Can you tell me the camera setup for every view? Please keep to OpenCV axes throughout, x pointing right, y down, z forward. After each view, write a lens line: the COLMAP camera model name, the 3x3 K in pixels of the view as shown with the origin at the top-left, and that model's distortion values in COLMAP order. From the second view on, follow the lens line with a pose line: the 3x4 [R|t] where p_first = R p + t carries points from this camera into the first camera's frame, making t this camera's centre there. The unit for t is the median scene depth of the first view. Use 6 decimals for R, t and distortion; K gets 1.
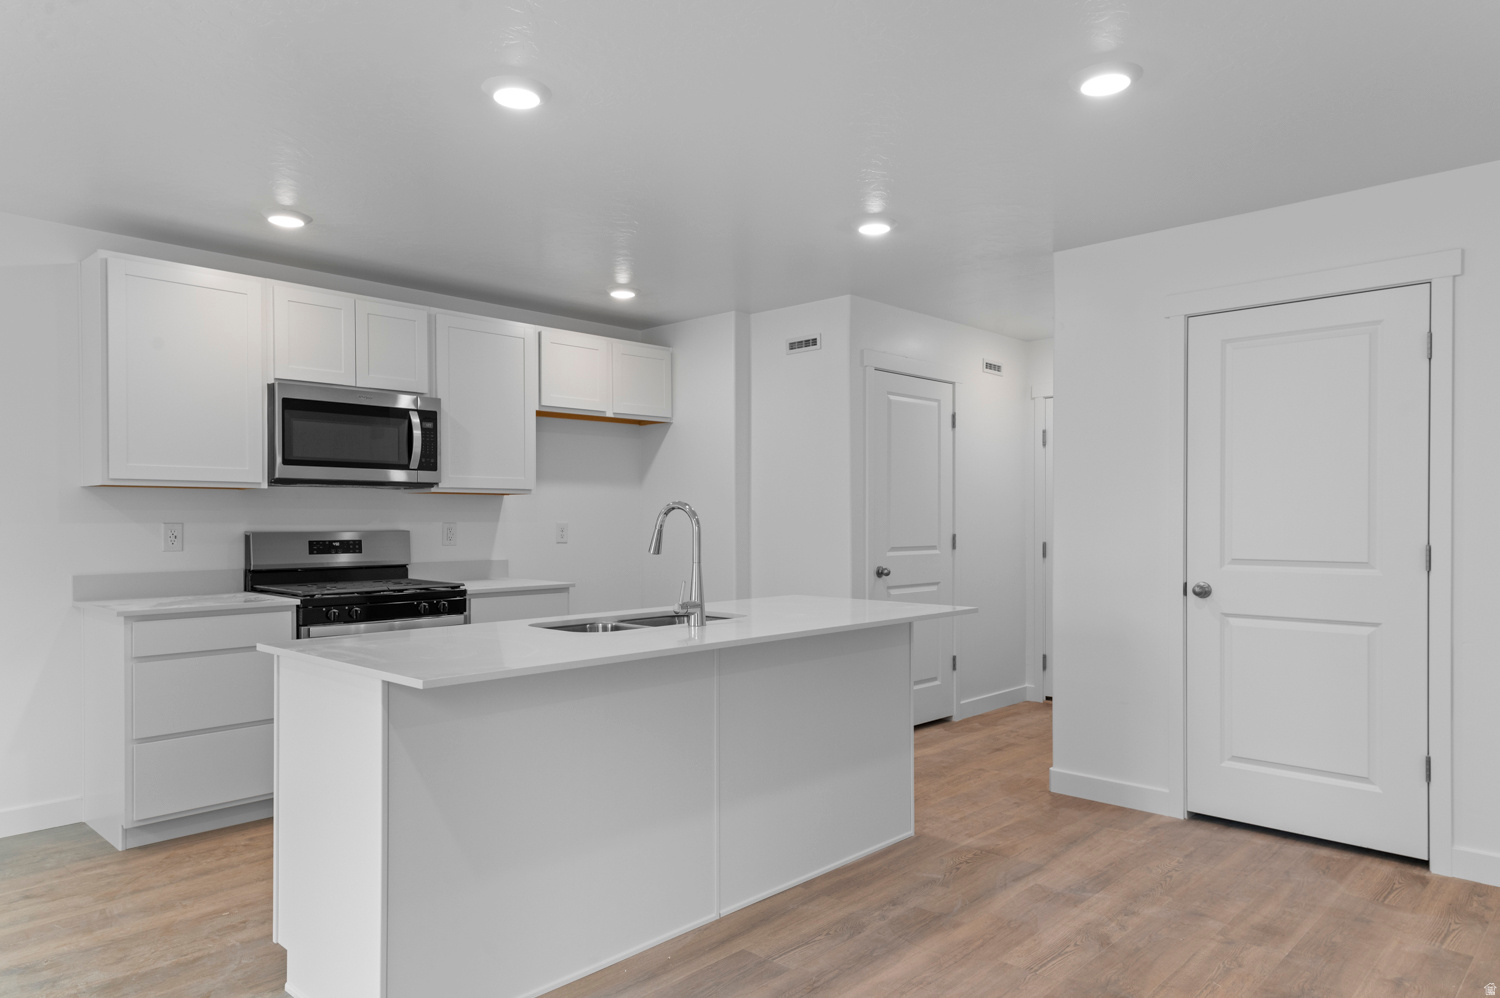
lens RADIAL K [[957.9, 0, 742.6], [0, 957.9, 530.4], [0, 0, 1]] dist [0.006418, 0.002617]
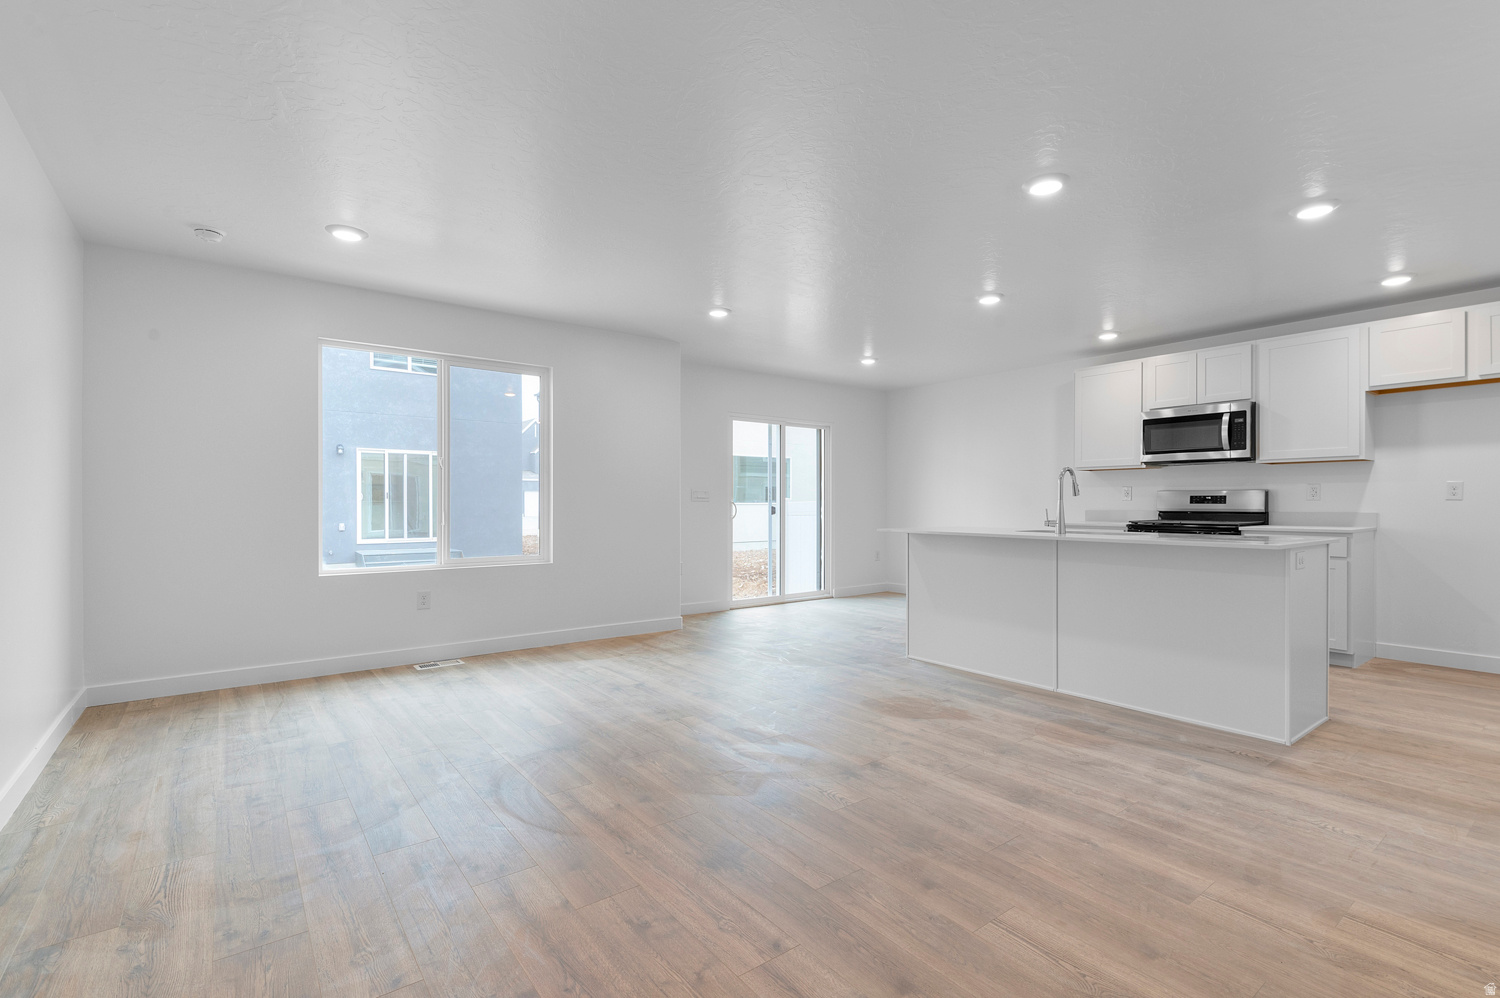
lens RADIAL K [[691.2, 0, 750.0], [0, 691.2, 499.0], [0, 0, 1]] dist [-0.000377, -0.000016]
pose [[-0.146885, 0.000745, -0.989153, 1.166387], [-0.007159, 0.999973, 0.001816, 0.026126], [0.989128, 0.007348, -0.146876, 0.508678]]
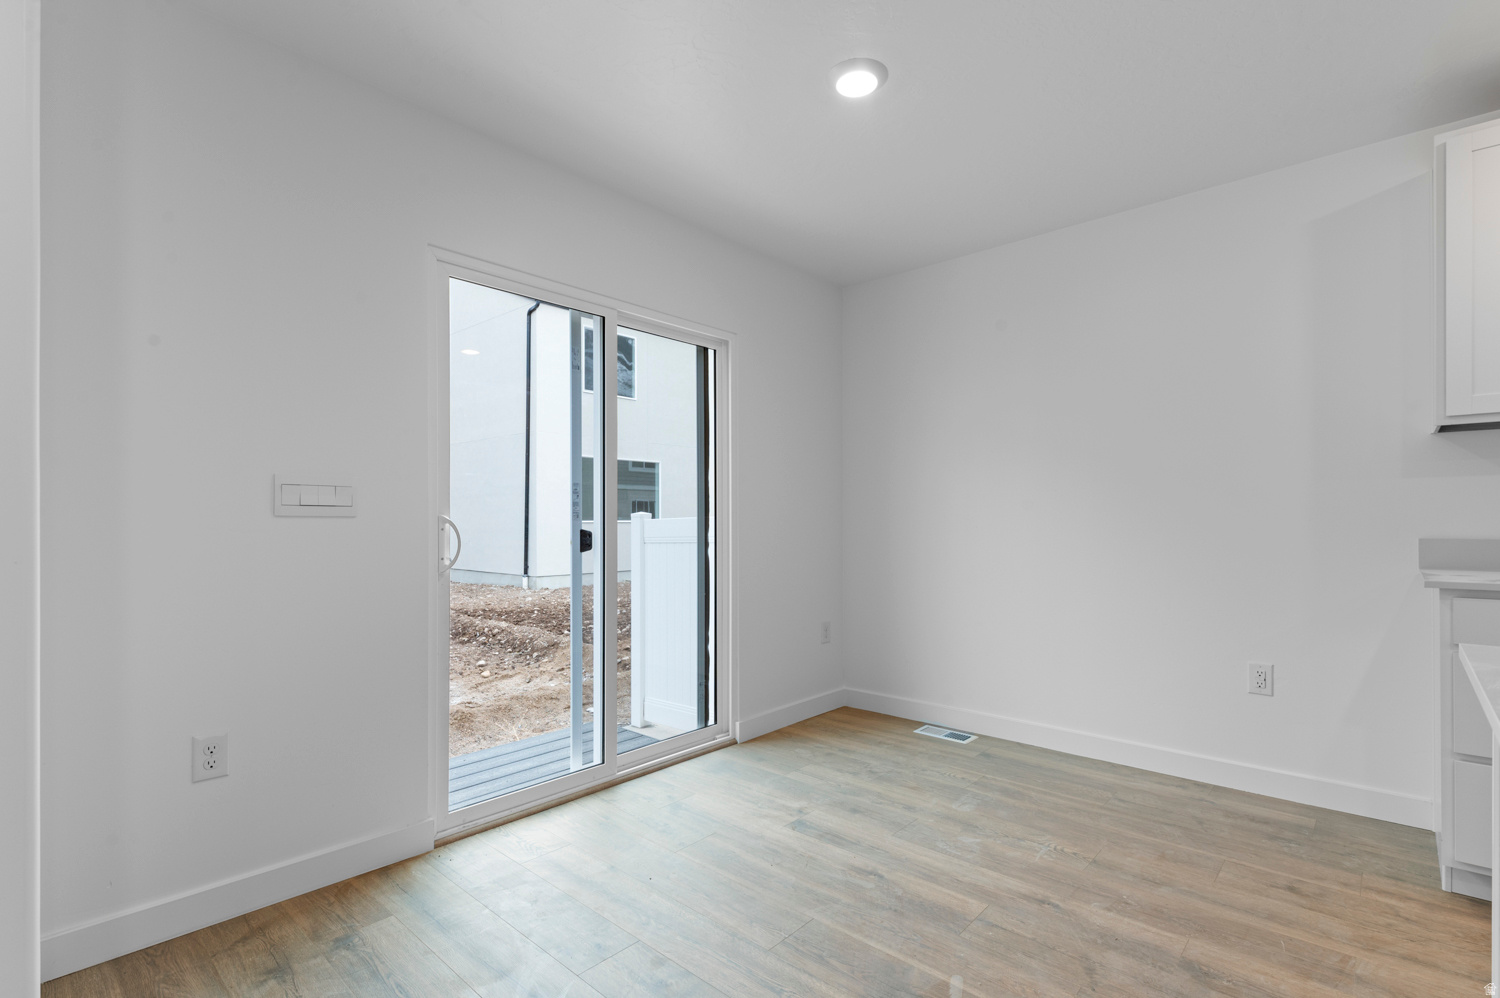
lens RADIAL K [[714.9, 0, 749.6], [0, 714.9, 515.0], [0, 0, 1]] dist [0.001187, 0.000094]
pose [[0.024014, -0.000983, -0.999711, -0.084646], [-0.003797, 0.999992, -0.001075, 0.033813], [0.999704, 0.003822, 0.024010, 0.443842]]
